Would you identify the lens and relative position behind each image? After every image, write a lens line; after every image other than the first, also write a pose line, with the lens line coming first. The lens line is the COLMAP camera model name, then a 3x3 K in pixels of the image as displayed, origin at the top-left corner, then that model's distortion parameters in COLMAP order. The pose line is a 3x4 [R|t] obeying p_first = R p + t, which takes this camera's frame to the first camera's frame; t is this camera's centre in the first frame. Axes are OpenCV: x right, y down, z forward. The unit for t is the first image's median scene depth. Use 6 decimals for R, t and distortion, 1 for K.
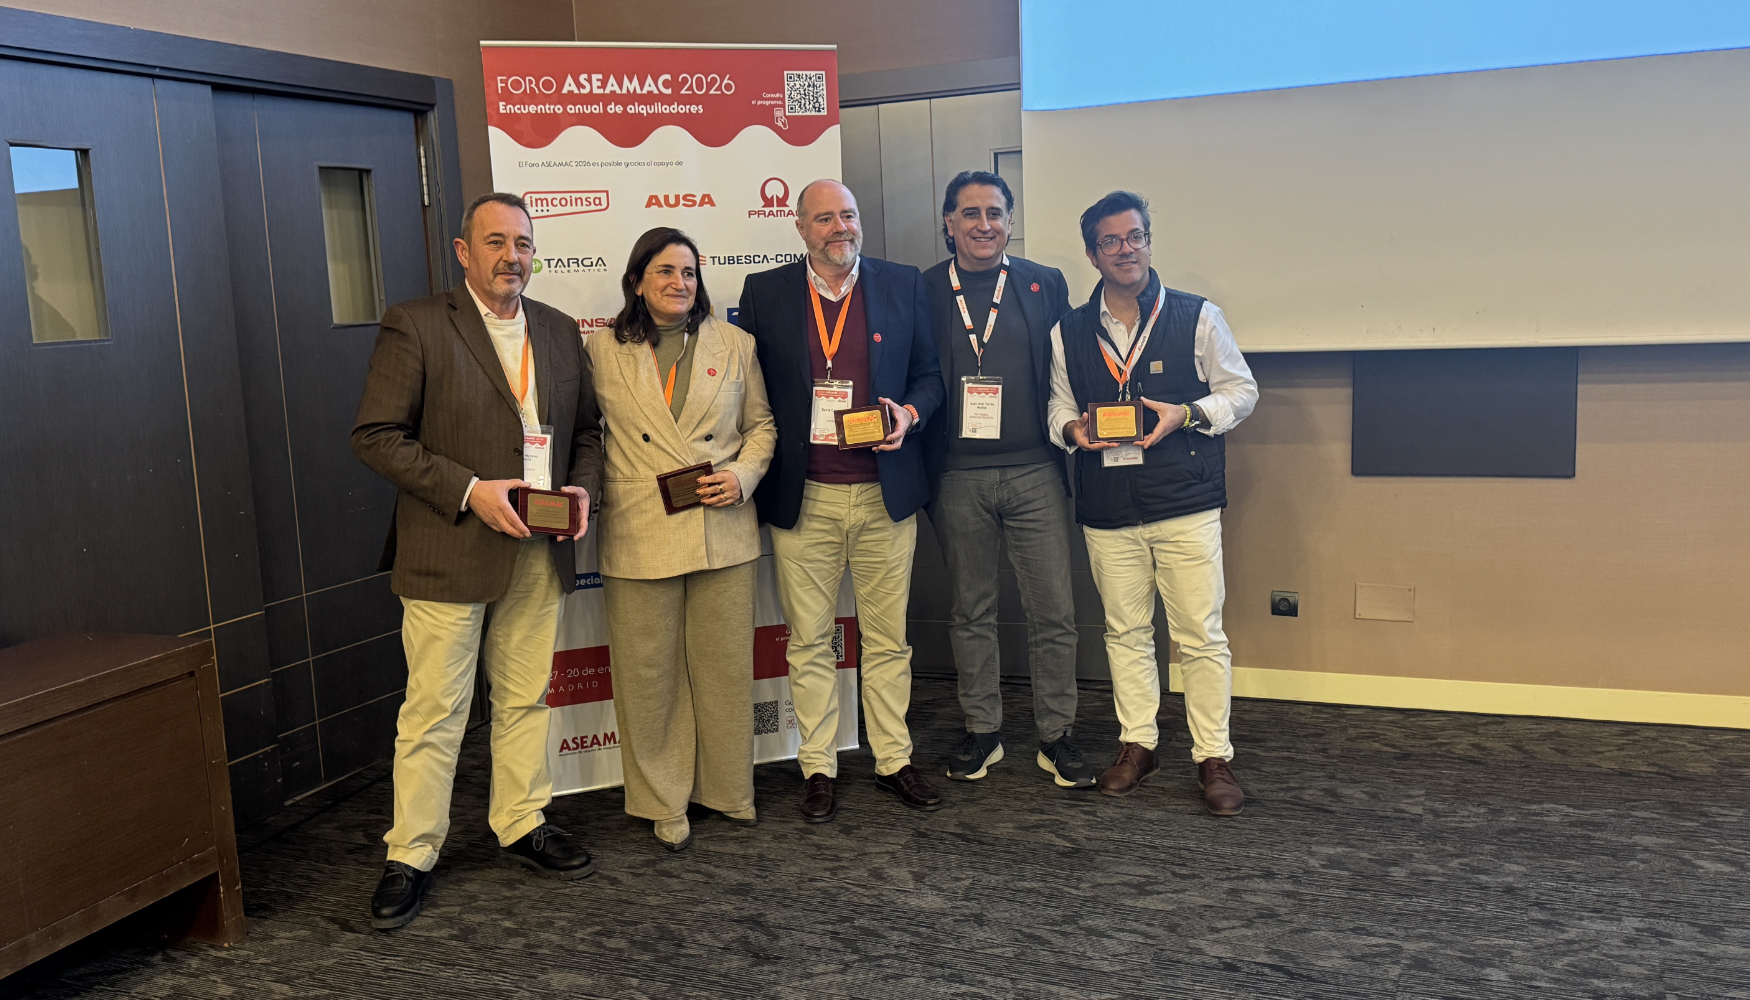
lens RADIAL K [[1535.9, 0, 872.6], [0, 1535.9, 518.5], [0, 0, 1]] dist [0.078035, -0.123051]
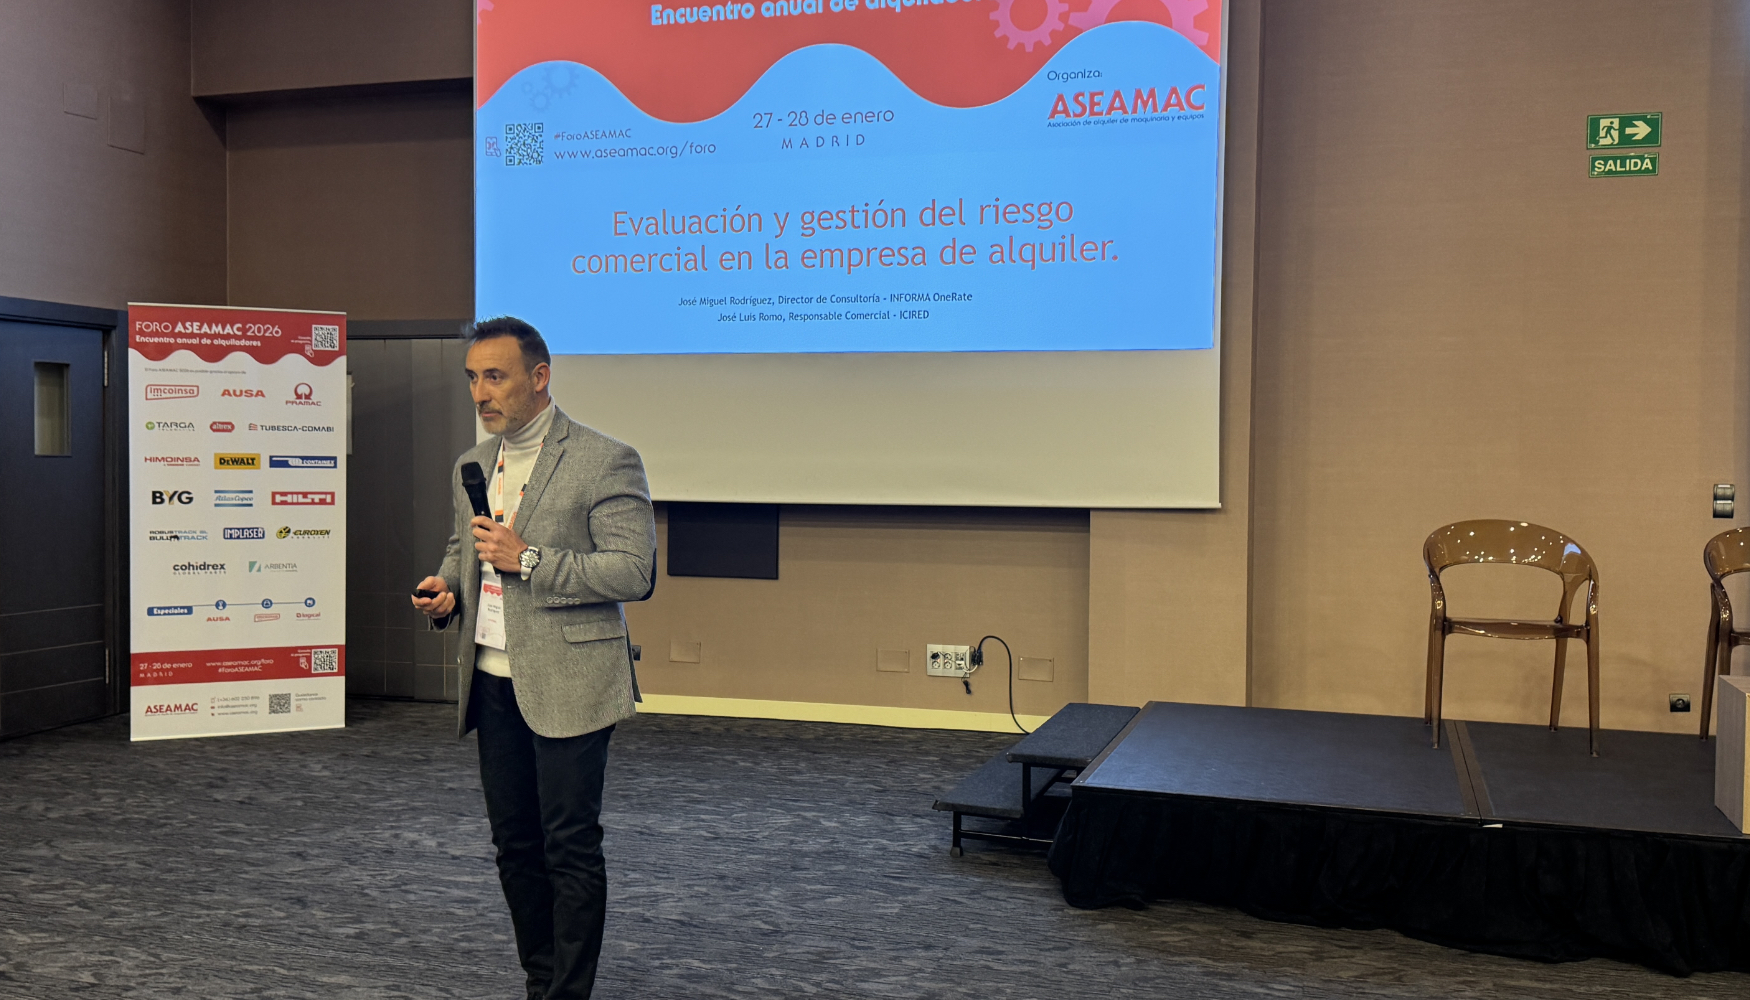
lens RADIAL K [[1791.3, 0, 910.1], [0, 1791.3, 502.5], [0, 0, 1]] dist [0.064141, 0.000000]
pose [[0.997288, 0.050673, 0.053384, 0.525106], [-0.043003, 0.989756, -0.136142, 0.162825], [-0.059736, 0.133477, 0.989250, -1.055797]]
